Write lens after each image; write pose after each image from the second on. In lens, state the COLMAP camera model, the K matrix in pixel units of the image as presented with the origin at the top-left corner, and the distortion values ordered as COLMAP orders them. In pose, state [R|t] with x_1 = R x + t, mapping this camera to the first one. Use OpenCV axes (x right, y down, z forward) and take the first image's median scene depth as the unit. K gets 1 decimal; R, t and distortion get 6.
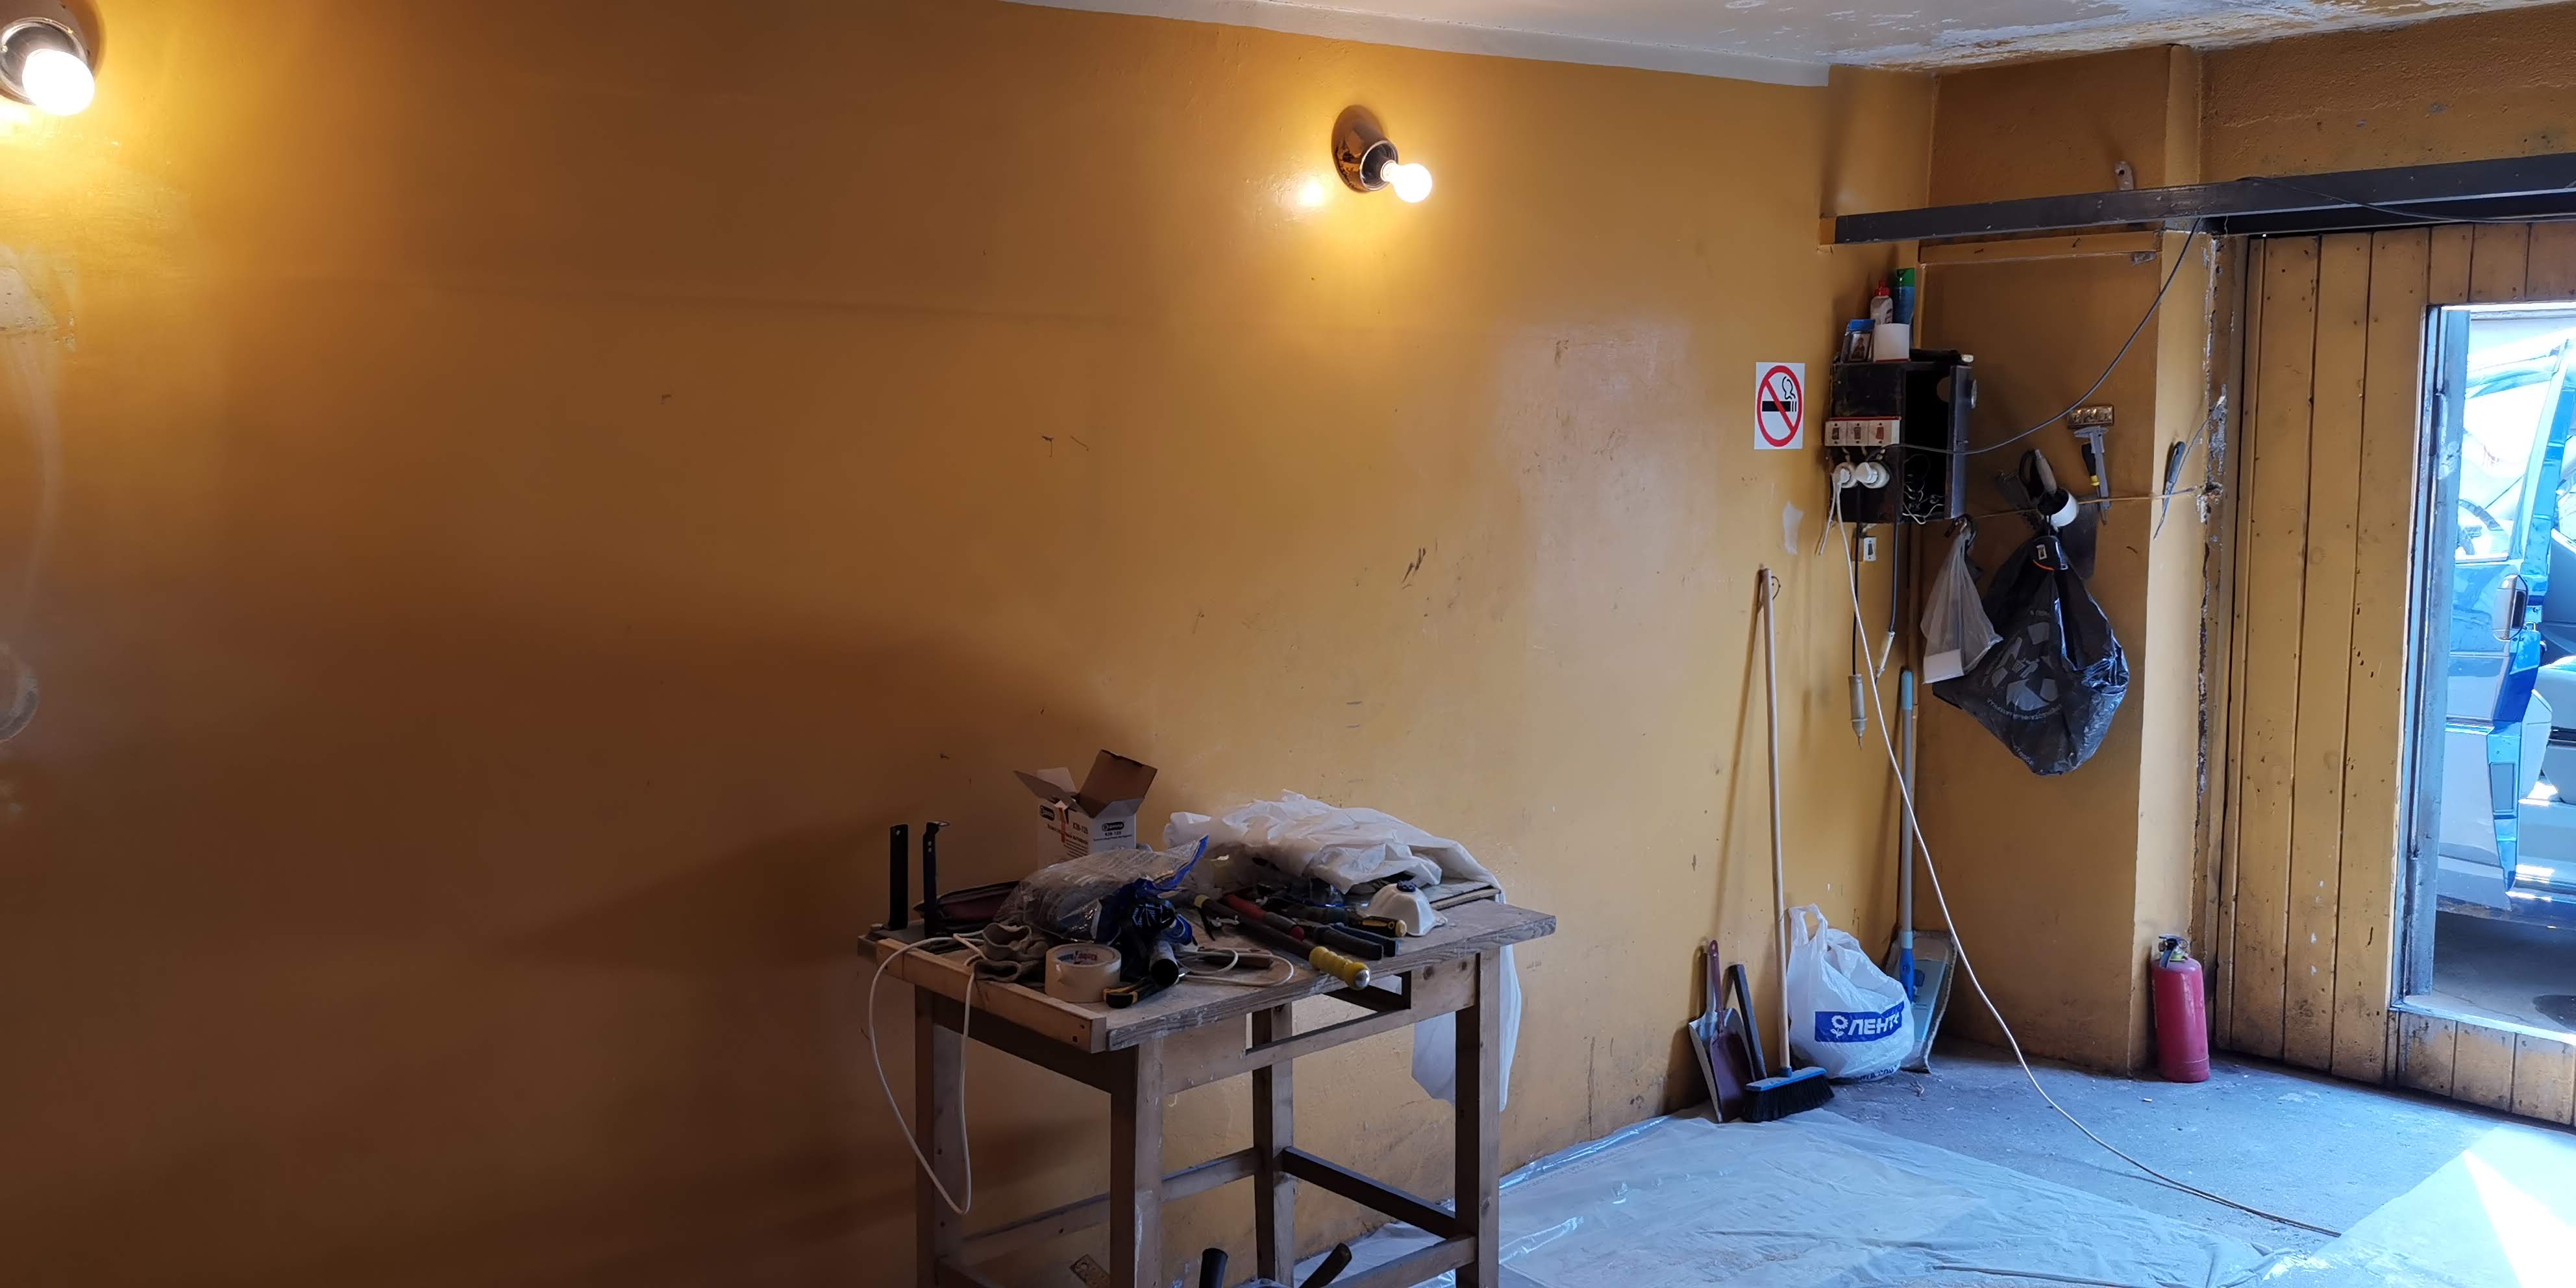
lens RADIAL K [[2044.4, 0, 1288.9], [0, 2044.4, 641.7], [0, 0, 1]] dist [0.088995, -0.093569]
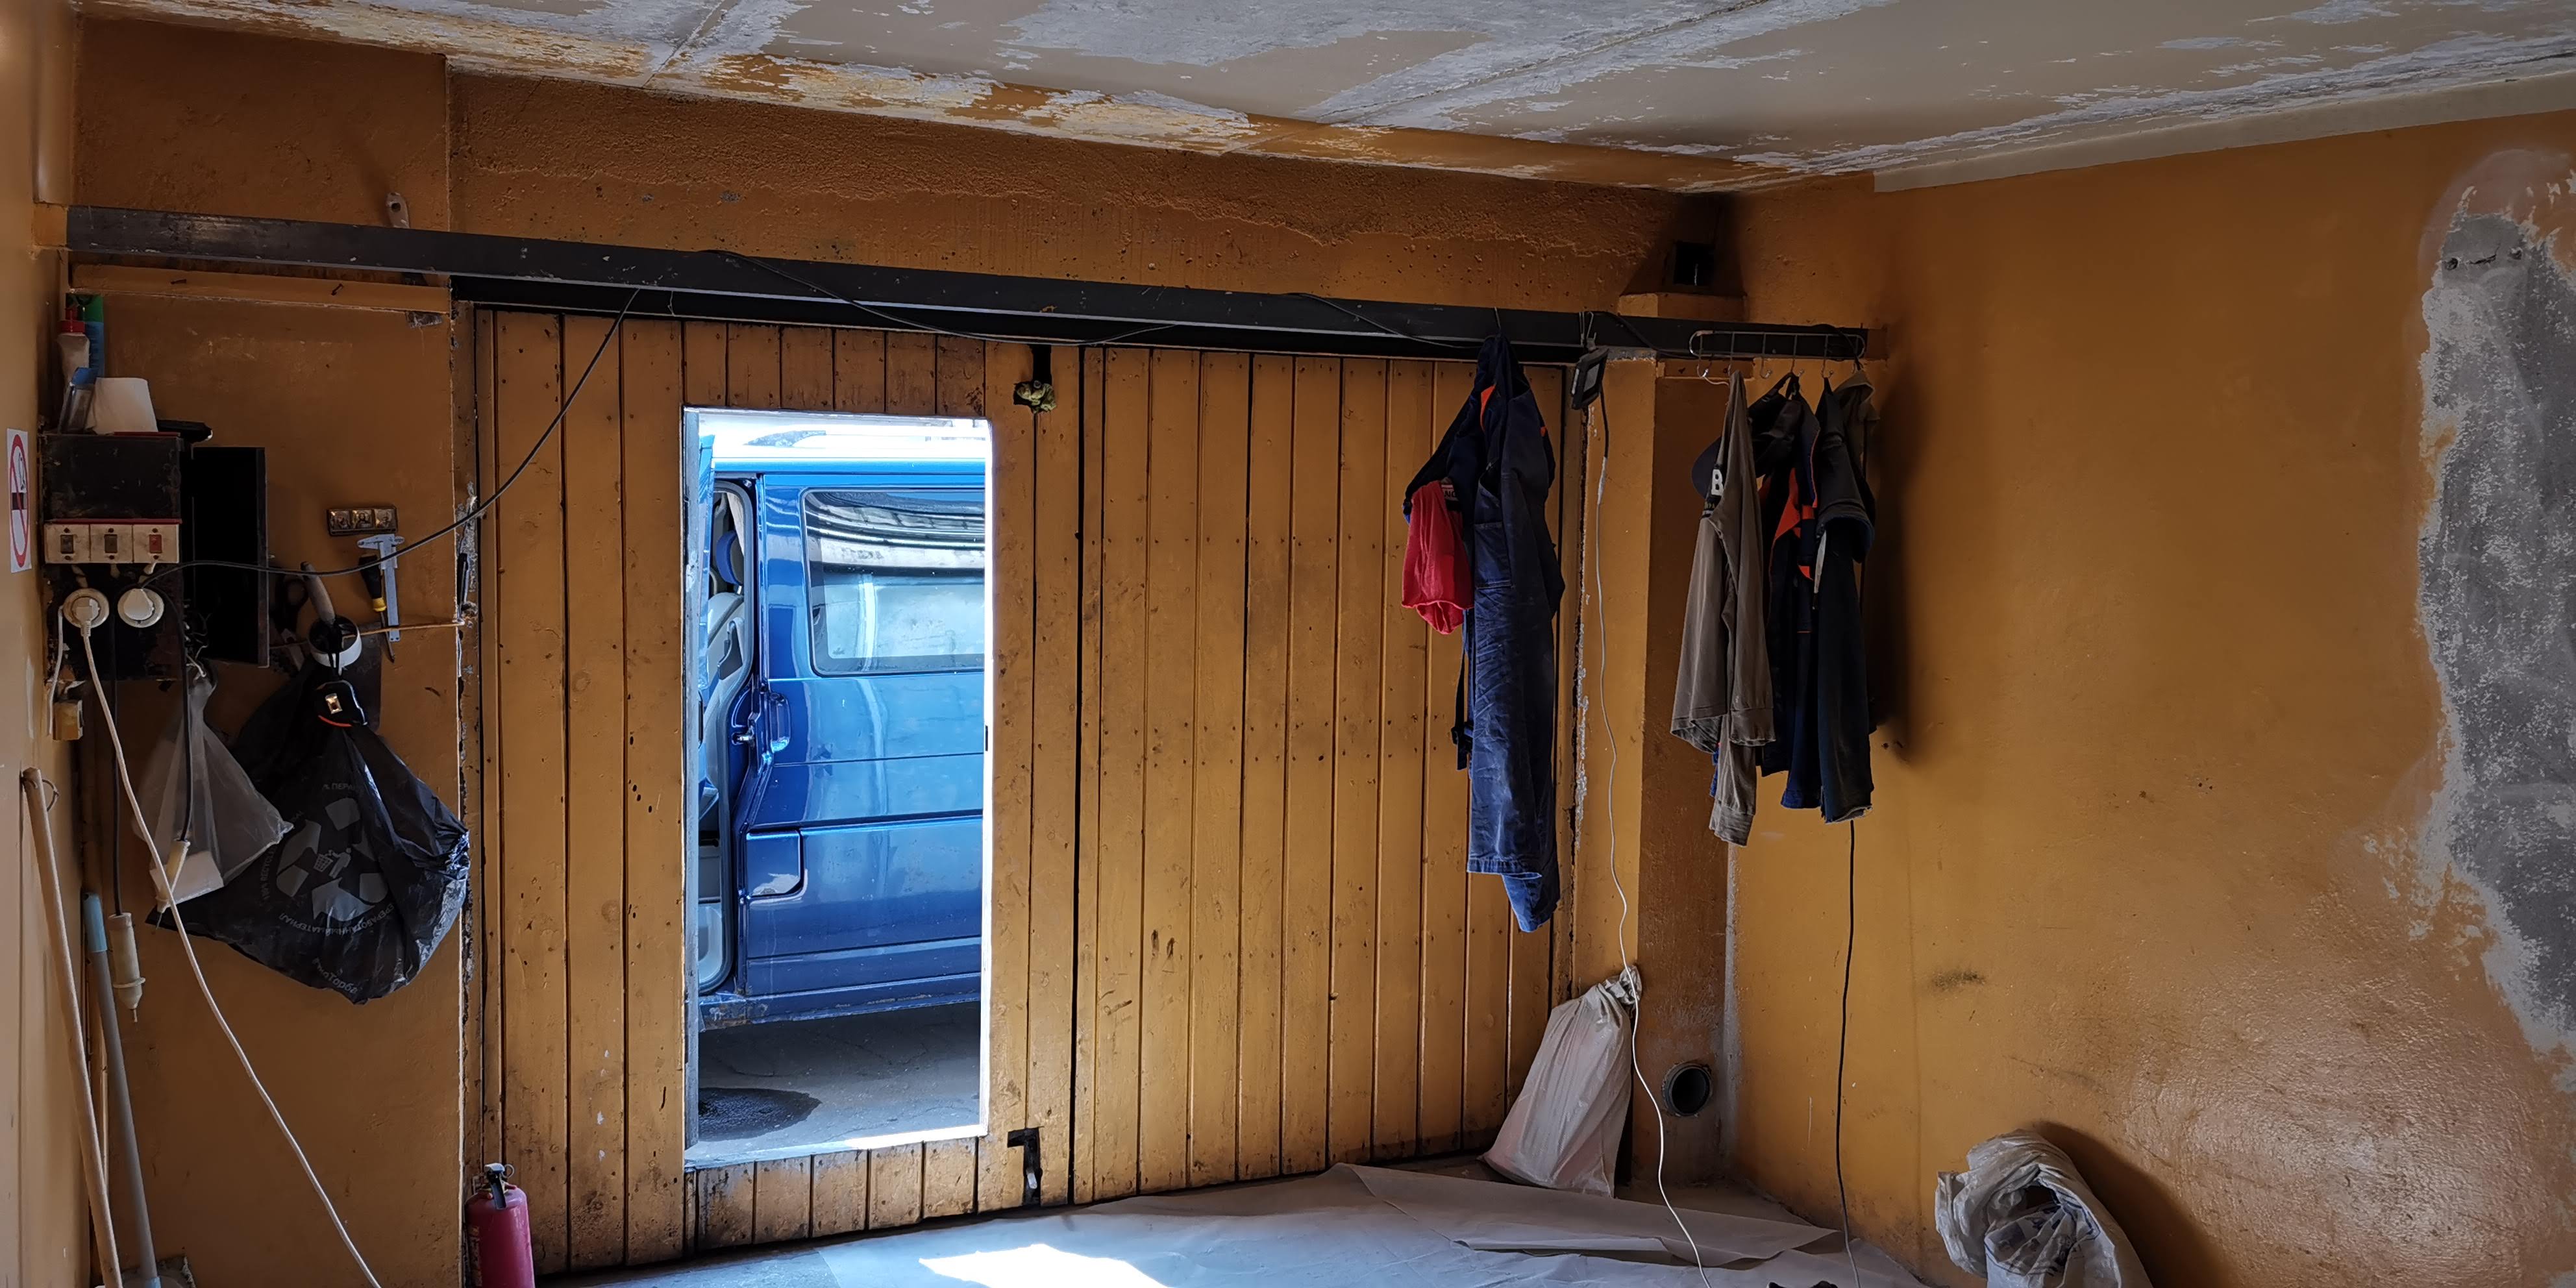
lens RADIAL K [[2044.4, 0, 1283.5], [0, 2044.4, 644.8], [0, 0, 1]] dist [0.088995, -0.093569]
pose [[0.295160, -0.057327, 0.953726, -0.241153], [0.082290, 0.996014, 0.034402, -0.062161], [-0.951897, 0.068329, 0.298701, 0.457613]]
